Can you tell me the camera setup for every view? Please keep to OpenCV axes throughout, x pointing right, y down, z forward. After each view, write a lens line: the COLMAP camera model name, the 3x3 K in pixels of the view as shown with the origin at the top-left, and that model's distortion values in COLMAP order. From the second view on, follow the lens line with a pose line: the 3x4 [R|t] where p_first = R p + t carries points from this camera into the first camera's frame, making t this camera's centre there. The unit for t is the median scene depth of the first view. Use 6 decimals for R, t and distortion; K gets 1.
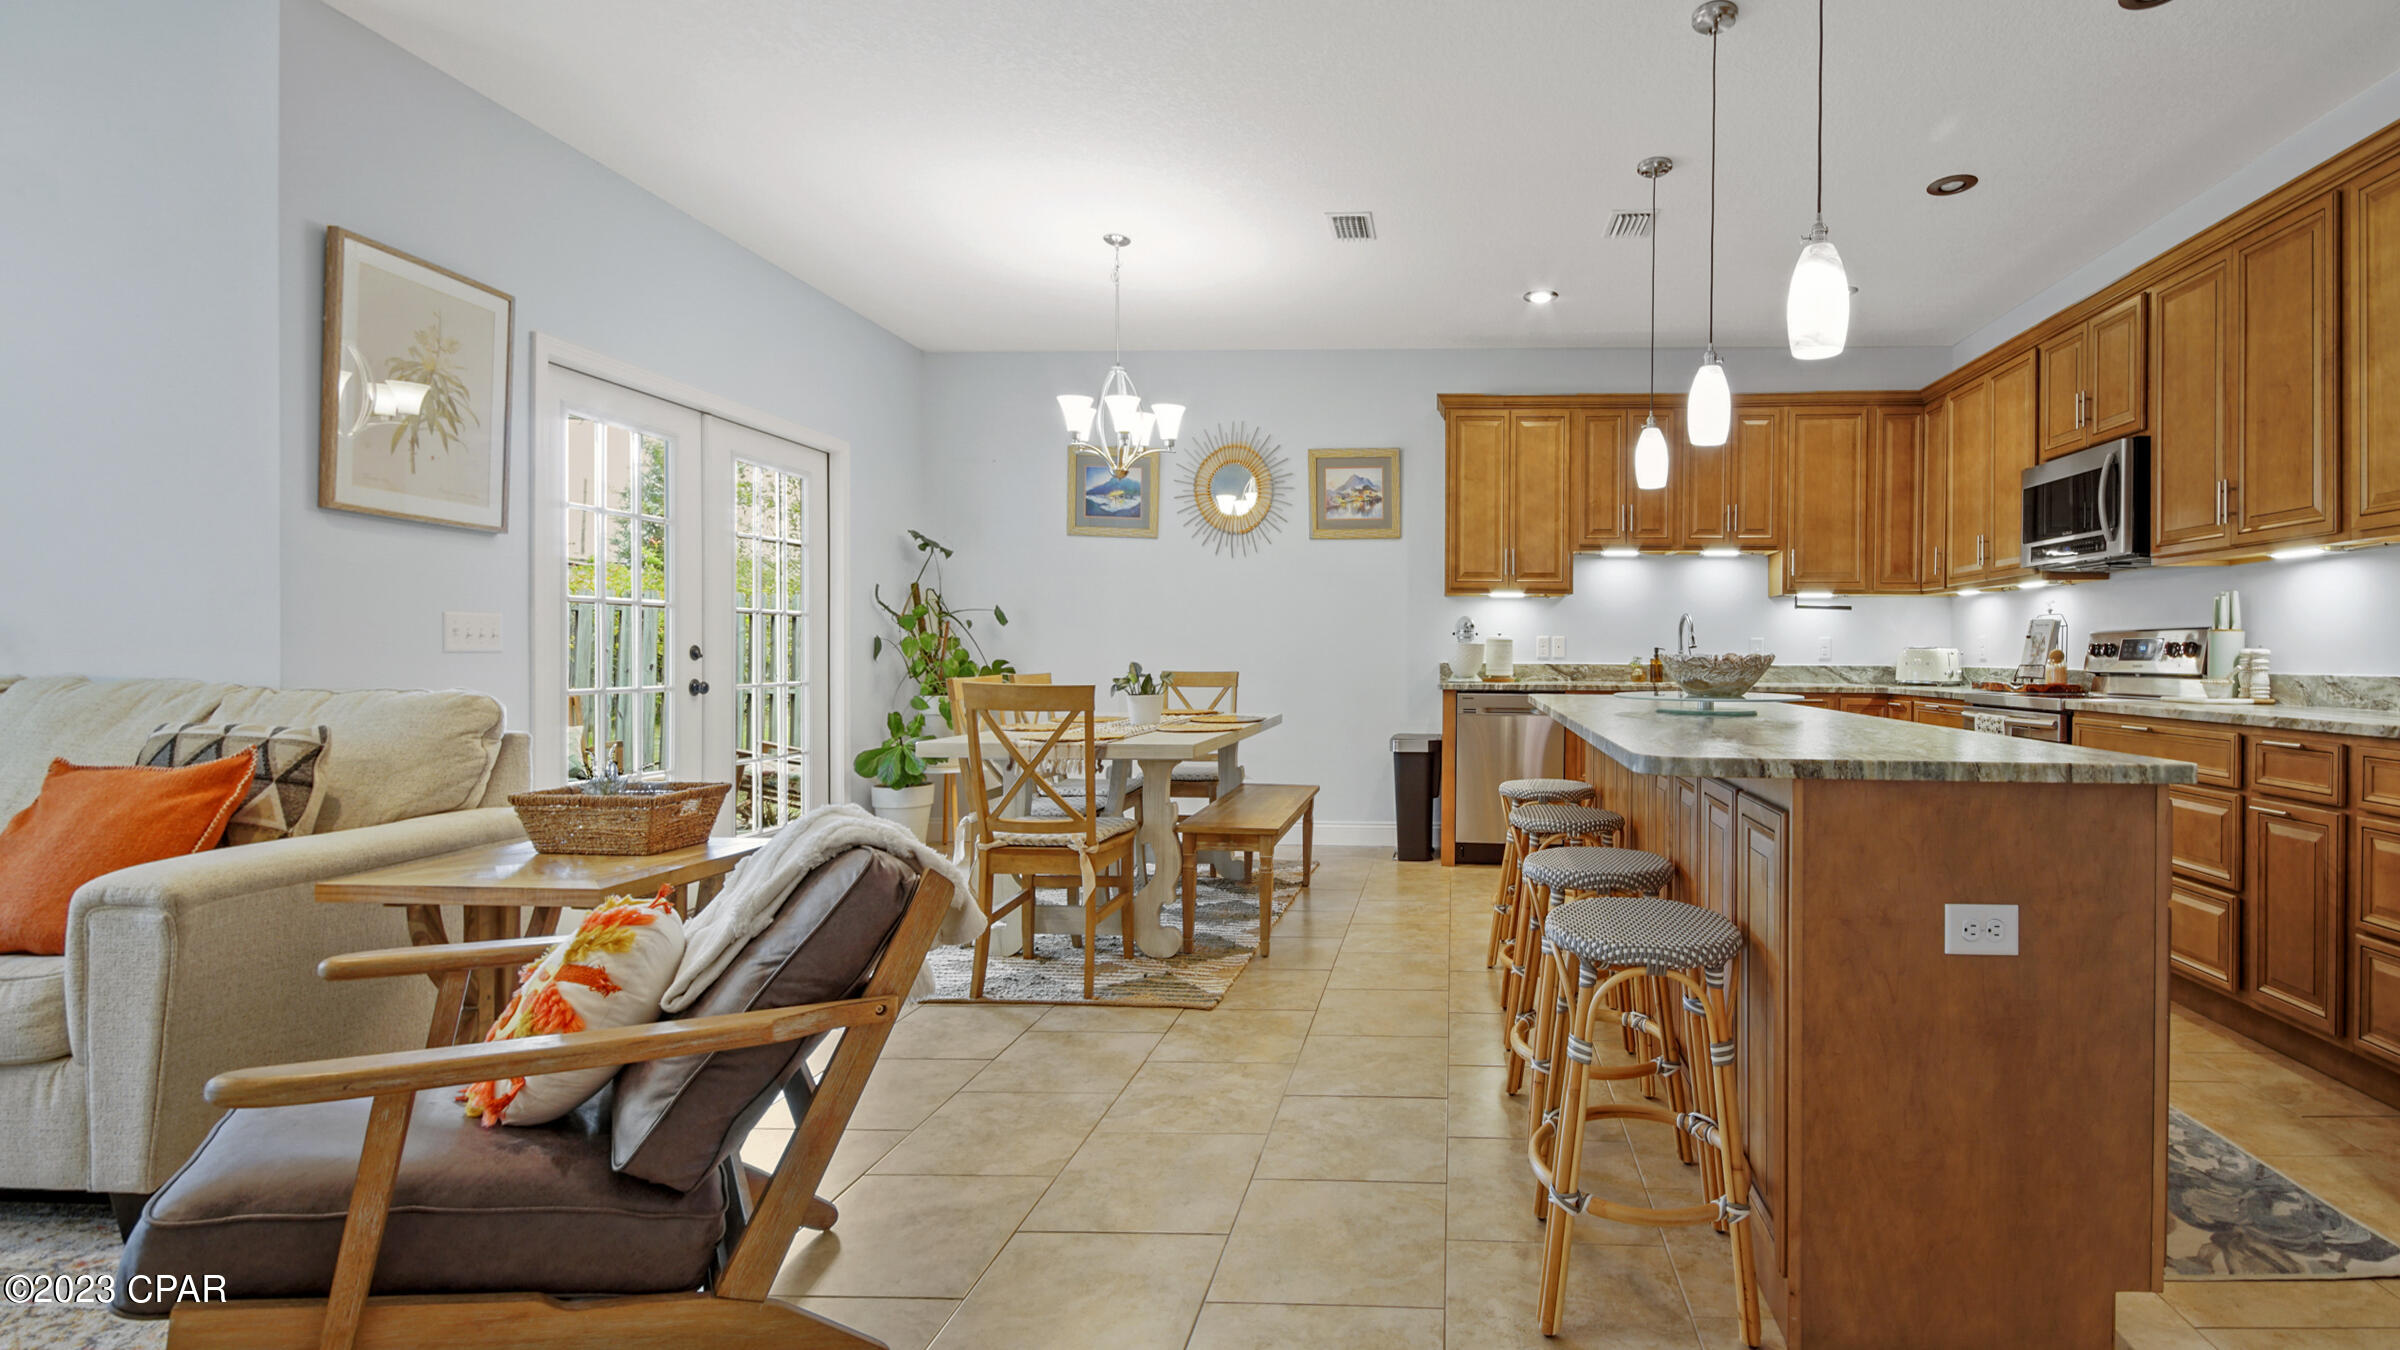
lens RADIAL K [[1173.7, 0, 1418.1], [0, 1173.7, 673.5], [0, 0, 1]] dist [0.028453, -0.014209]
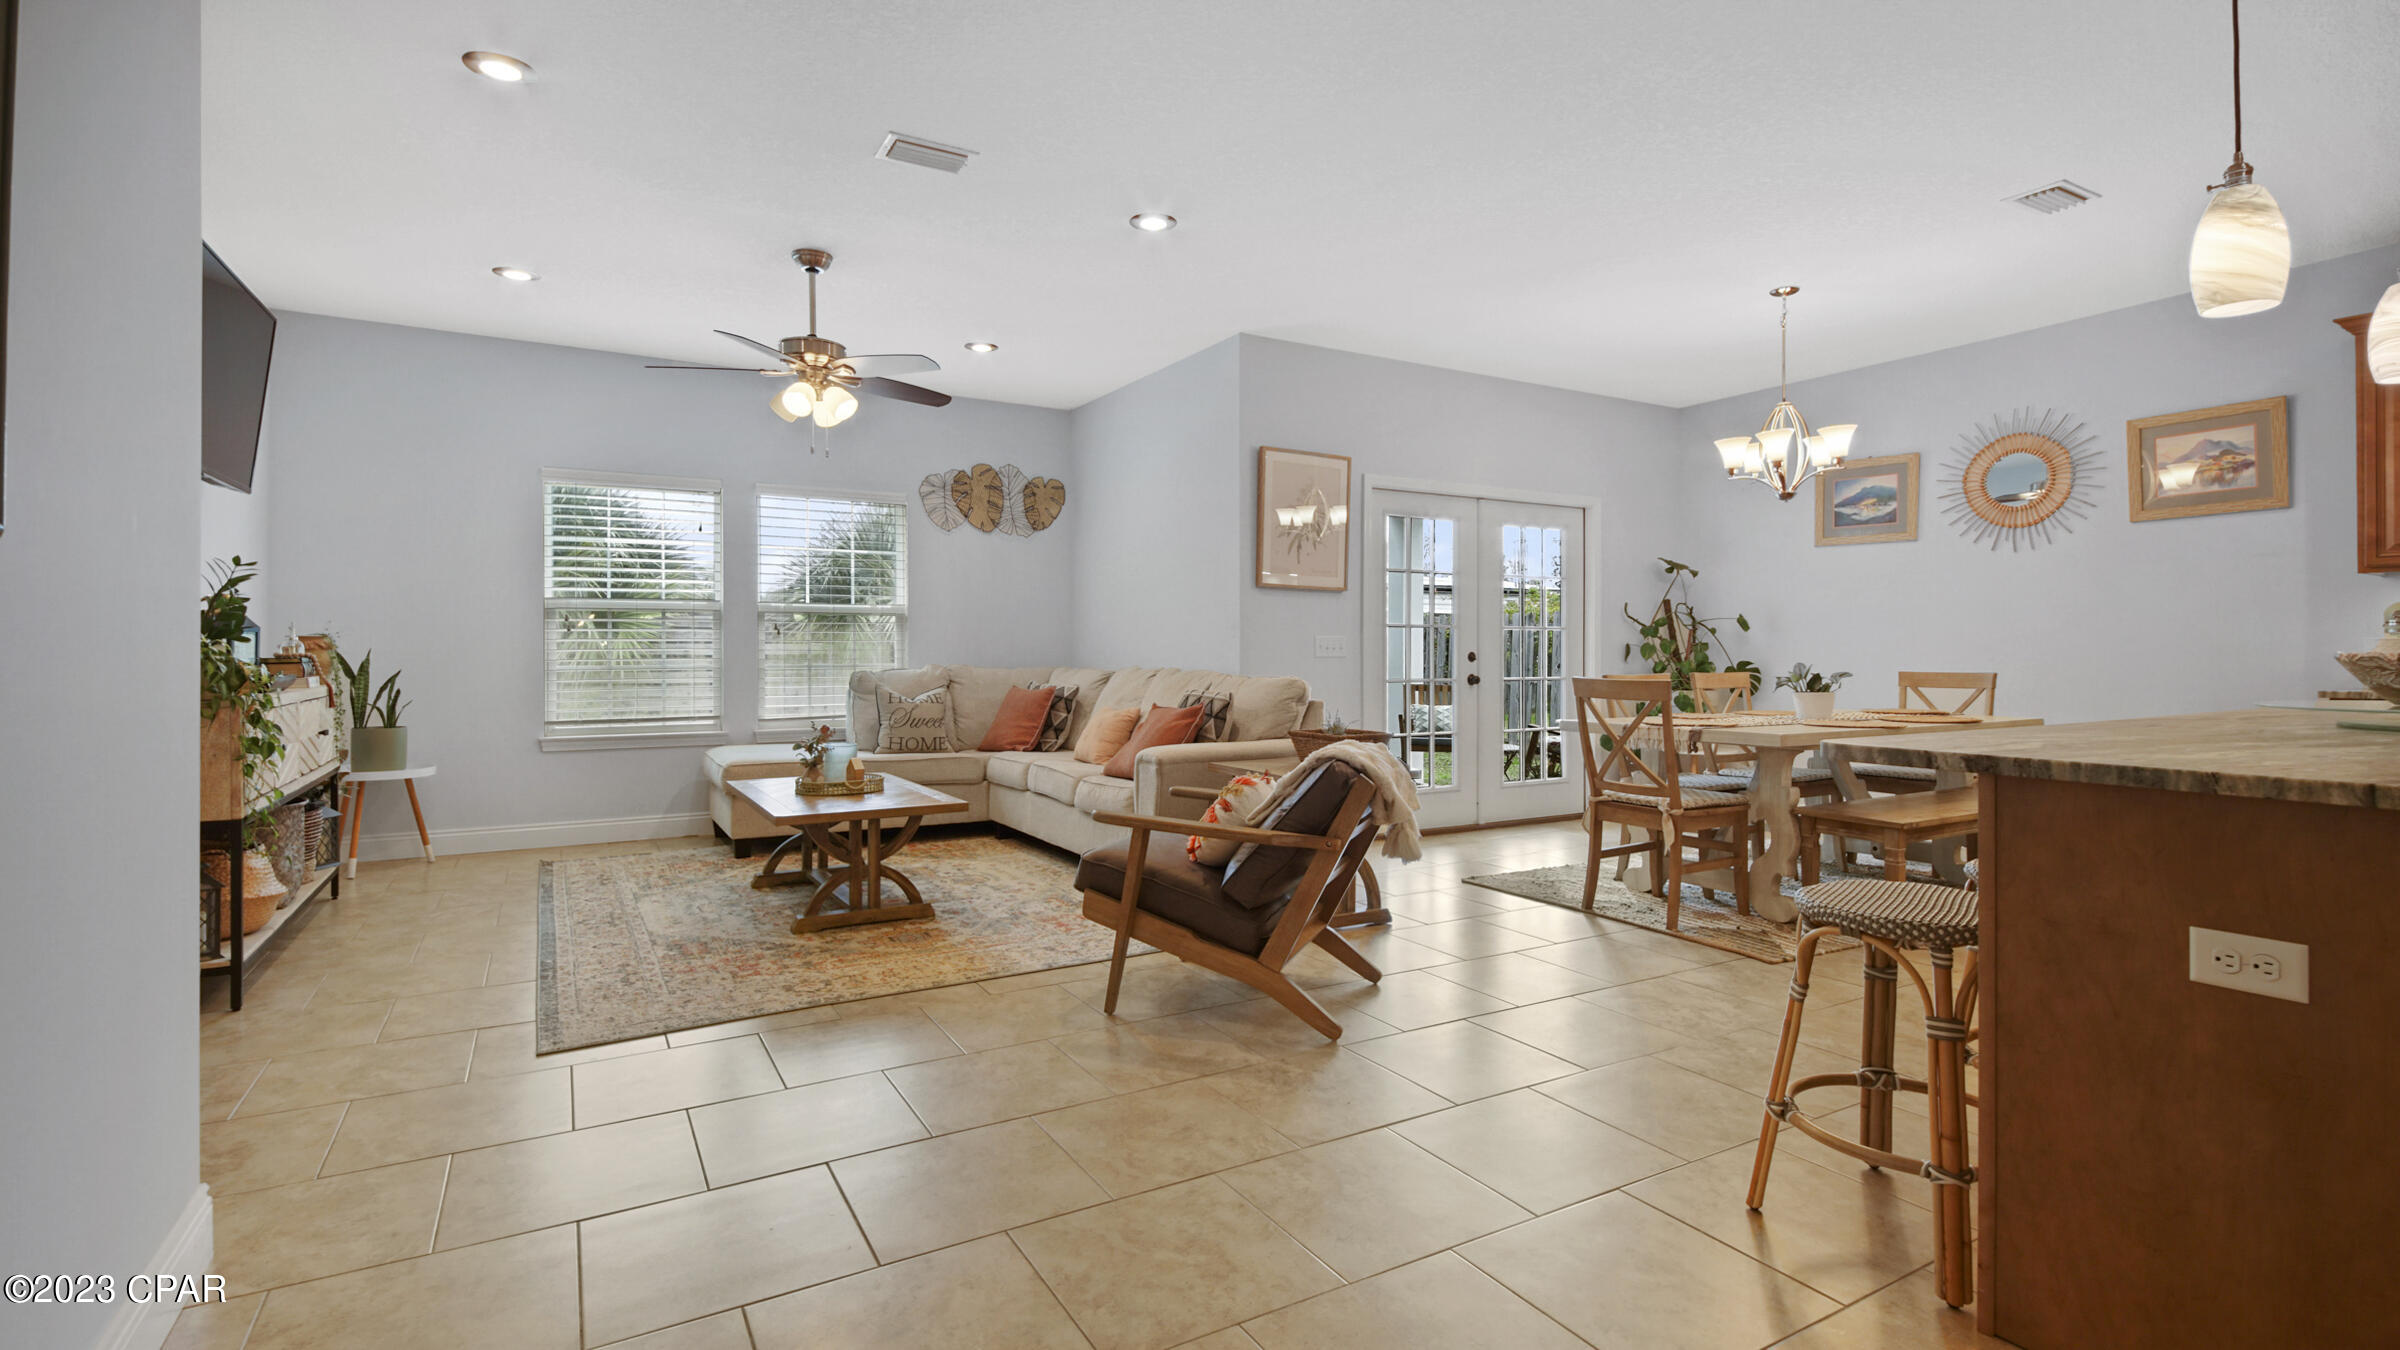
lens RADIAL K [[1100.8, 0, 1193.4], [0, 1100.8, 659.0], [0, 0, 1]] dist [0.050945, -0.025824]
pose [[0.537783, -0.003015, -0.843078, 0.549390], [-0.008395, 0.999925, -0.008930, 0.001409], [0.843042, 0.011880, 0.537717, -0.089611]]
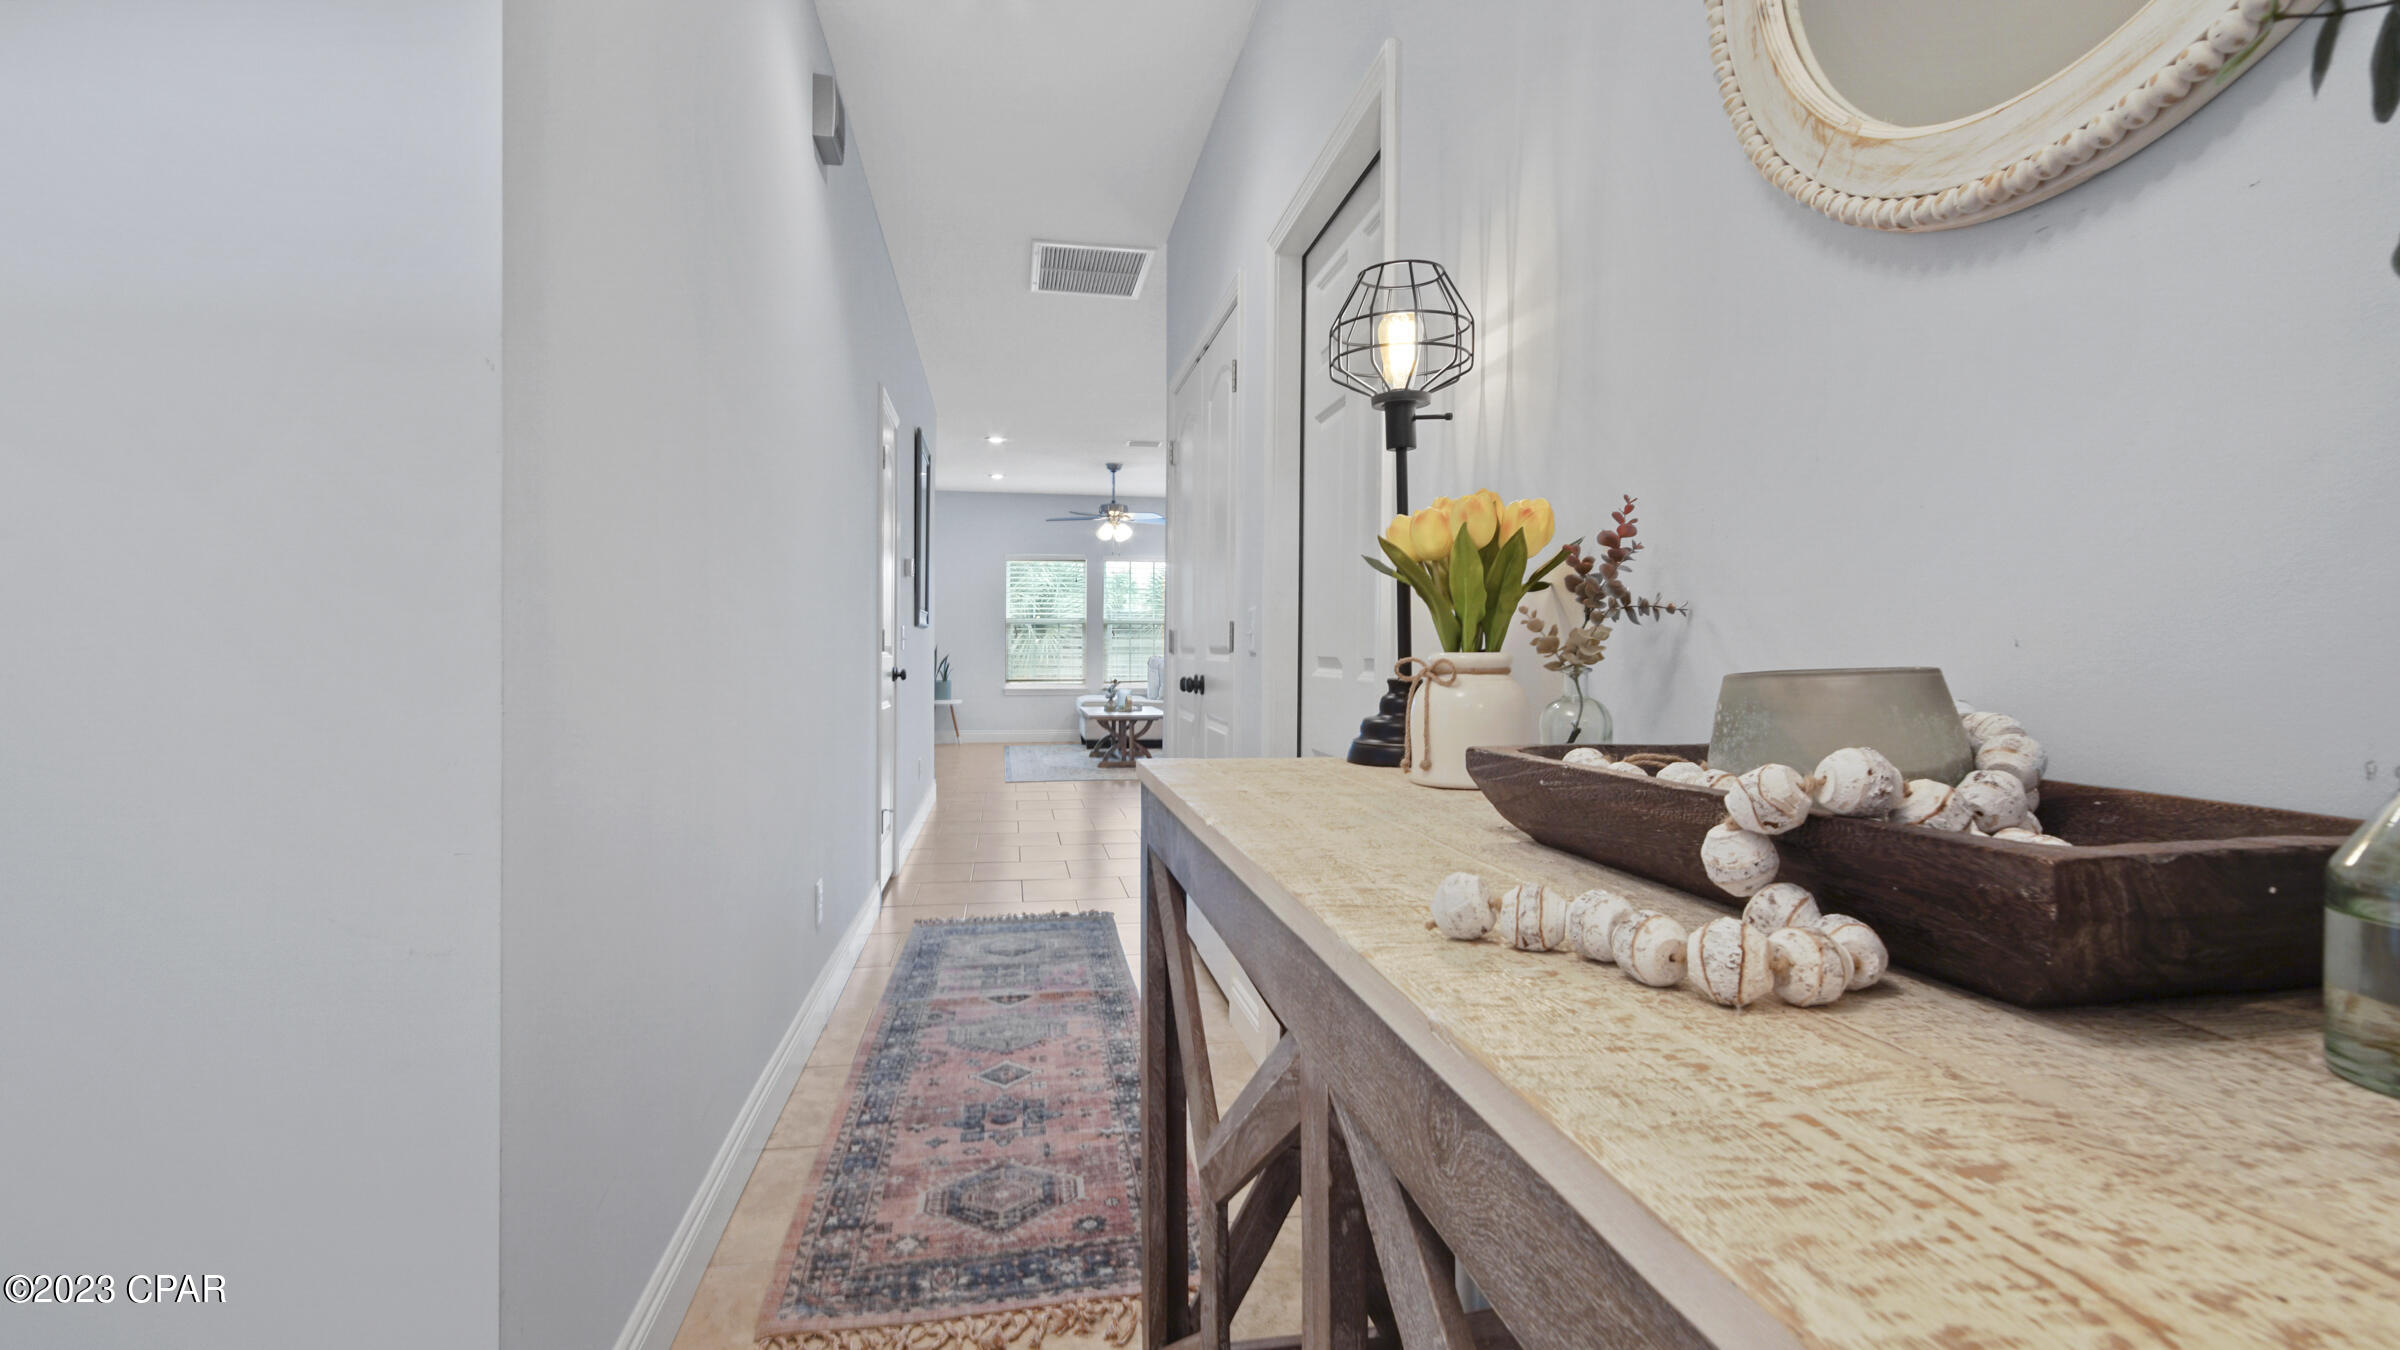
lens RADIAL K [[1076.9, 0, 1192.8], [0, 1076.9, 660.0], [0, 0, 1]] dist [0.041940, -0.024936]
pose [[0.214136, 0.008859, -0.976764, 2.055583], [-0.016464, 0.999850, 0.005459, 0.000229], [0.976665, 0.014912, 0.214249, -0.161218]]
